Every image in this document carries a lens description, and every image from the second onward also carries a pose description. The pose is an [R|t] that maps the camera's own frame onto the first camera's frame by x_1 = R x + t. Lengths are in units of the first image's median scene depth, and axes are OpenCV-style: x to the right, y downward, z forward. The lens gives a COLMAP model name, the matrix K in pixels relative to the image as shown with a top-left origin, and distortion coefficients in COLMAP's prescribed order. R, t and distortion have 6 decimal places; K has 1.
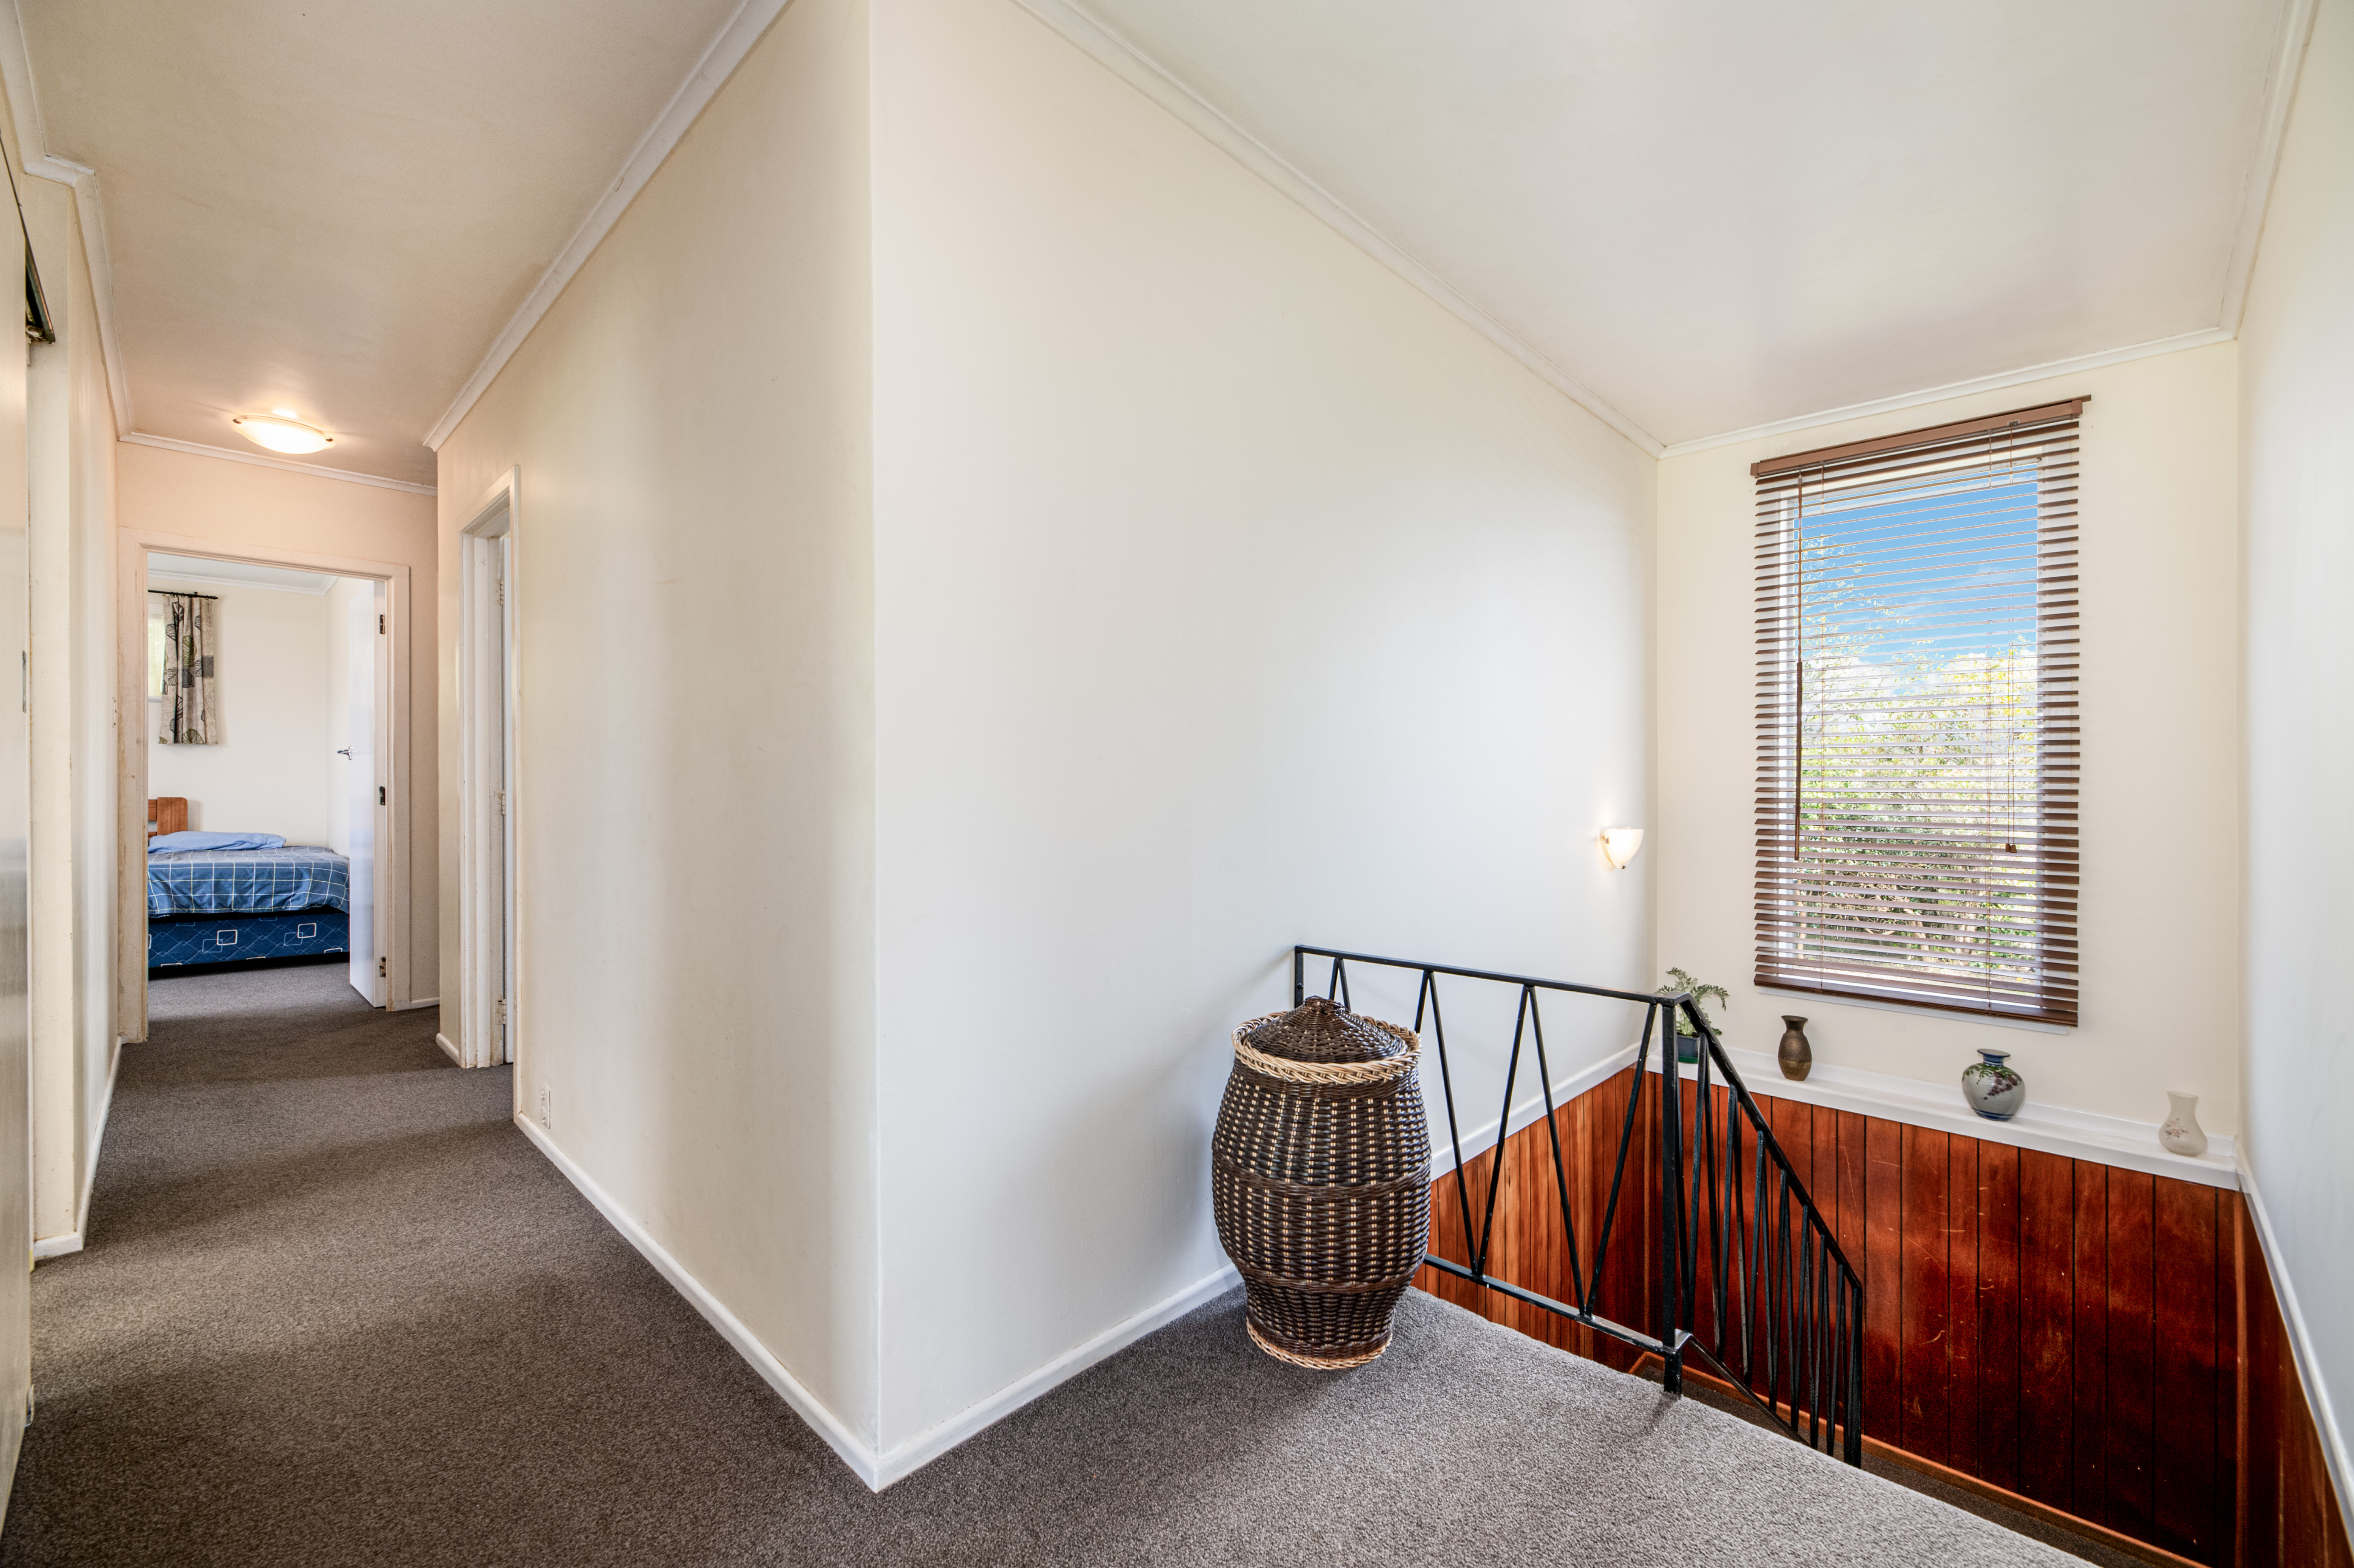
lens RADIAL K [[964.0, 0, 1184.1], [0, 964.0, 779.7], [0, 0, 1]] dist [0.003117, -0.003757]
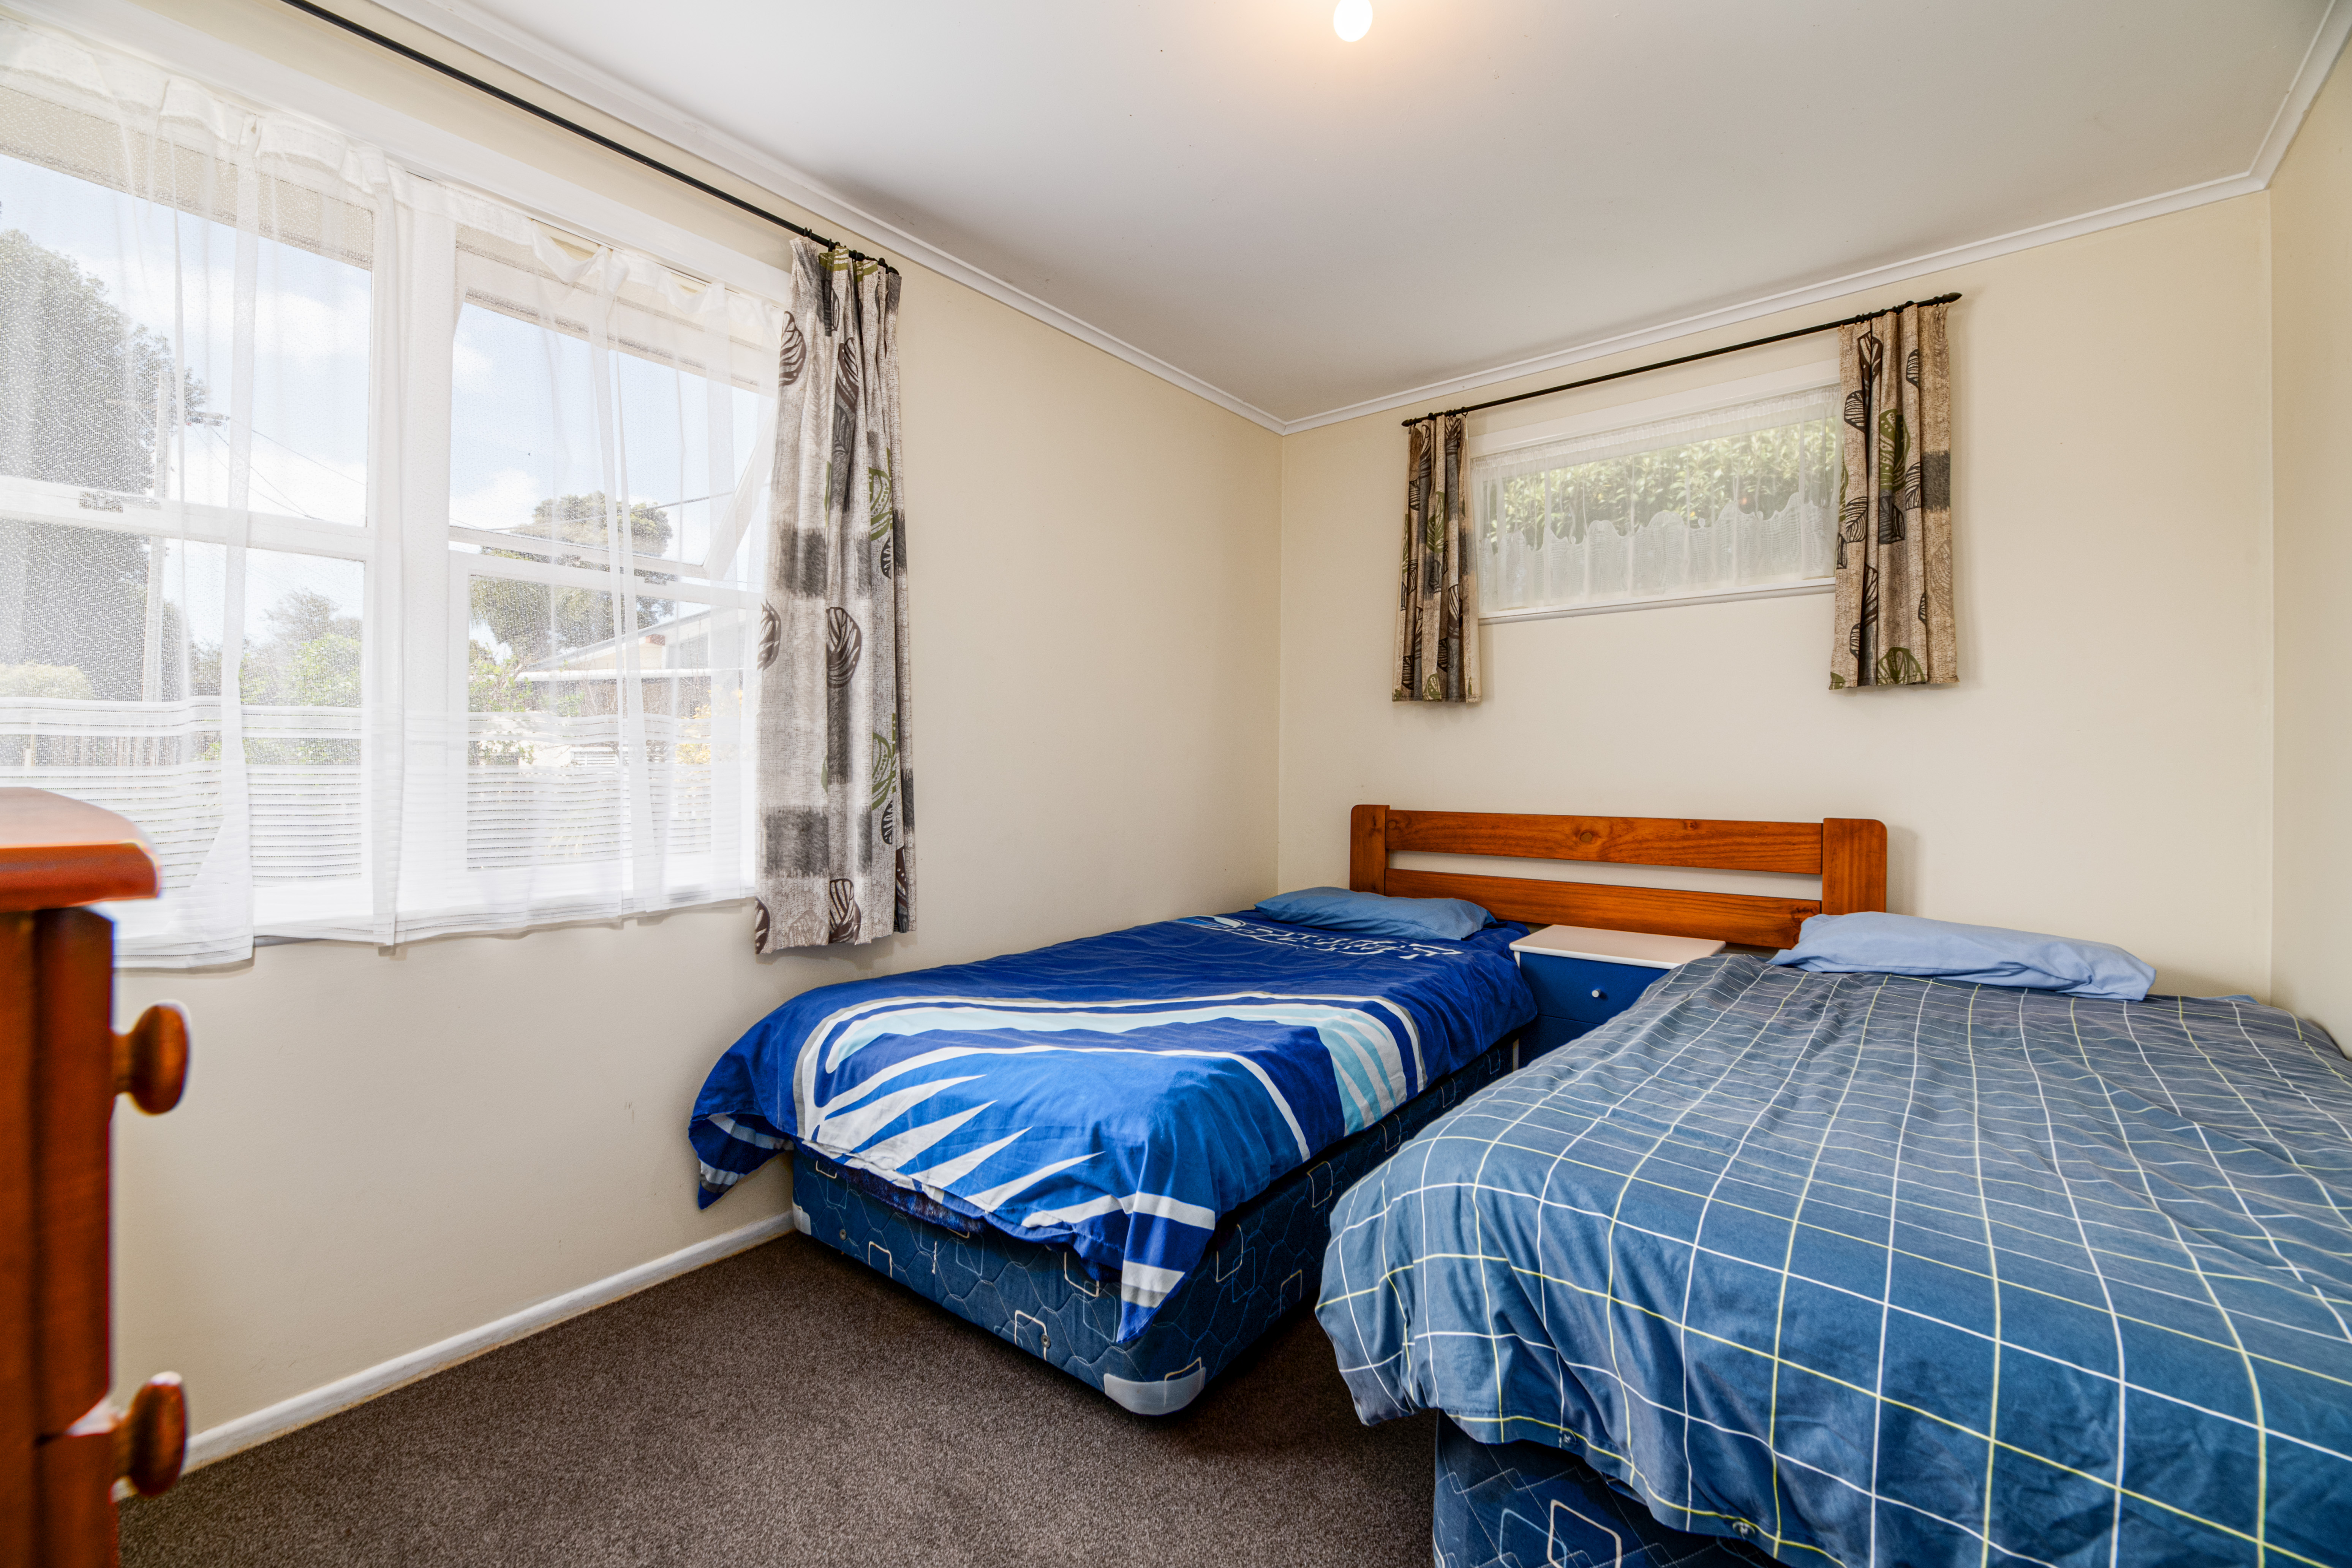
lens RADIAL K [[963.2, 0, 1181.6], [0, 963.2, 775.5], [0, 0, 1]] dist [0.003117, -0.003757]
pose [[0.092368, 0.006765, -0.995702, -0.665947], [-0.004797, 0.999968, 0.006349, -0.001477], [0.995713, 0.004190, 0.092398, 0.673537]]
